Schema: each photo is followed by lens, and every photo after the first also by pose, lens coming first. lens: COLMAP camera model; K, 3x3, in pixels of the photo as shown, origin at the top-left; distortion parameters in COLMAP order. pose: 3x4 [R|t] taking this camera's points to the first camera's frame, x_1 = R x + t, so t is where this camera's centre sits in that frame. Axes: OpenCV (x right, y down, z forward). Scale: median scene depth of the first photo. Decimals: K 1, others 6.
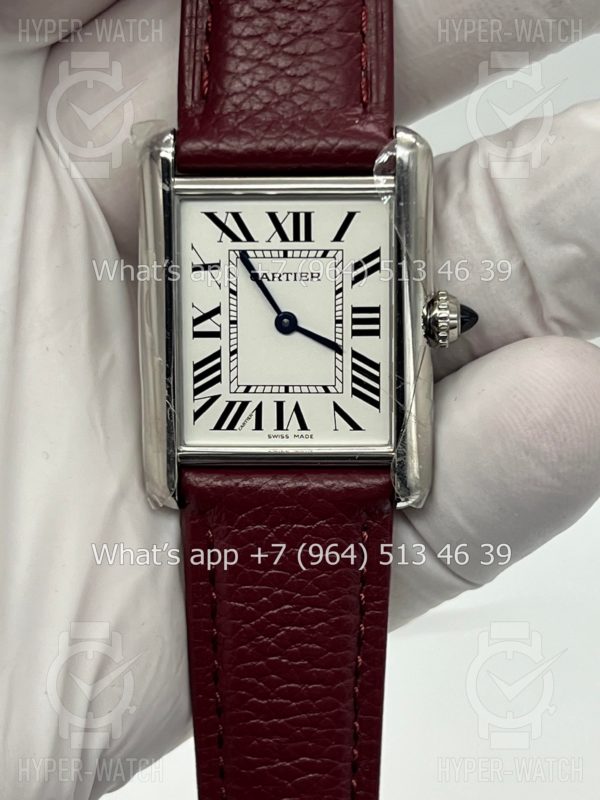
lens RADIAL K [[1820.3, 0, 299.2], [0, 1820.3, 396.2], [0, 0, 1]] dist [0.623620, 0.000000]
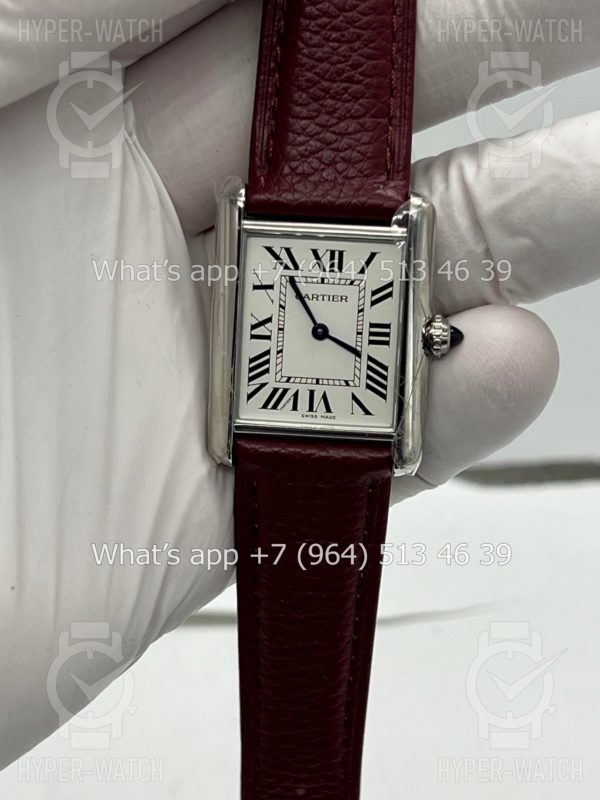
lens RADIAL K [[1820.3, 0, 301.5], [0, 1820.3, 404.8], [0, 0, 1]] dist [0.623620, 0.000000]
pose [[0.998259, 0.058184, -0.009628, -0.004814], [-0.058127, 0.998290, 0.006145, 0.005784], [0.009969, -0.005575, 0.999935, -0.338599]]
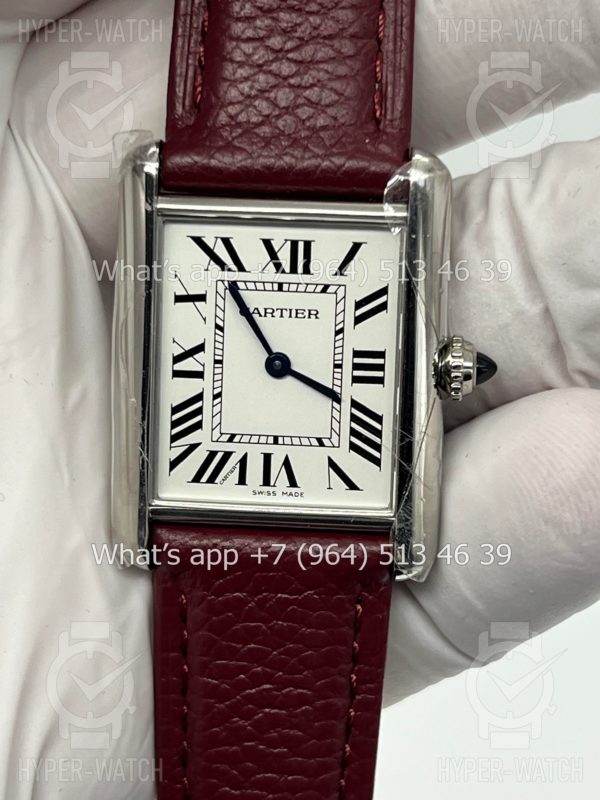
lens RADIAL K [[1820.3, 0, 283.8], [0, 1820.3, 408.2], [0, 0, 1]] dist [0.623620, 0.000000]
pose [[0.999162, 0.039374, -0.011196, 0.006200], [-0.039322, 0.999215, 0.004816, -0.023446], [0.011377, -0.004372, 0.999926, 0.117348]]
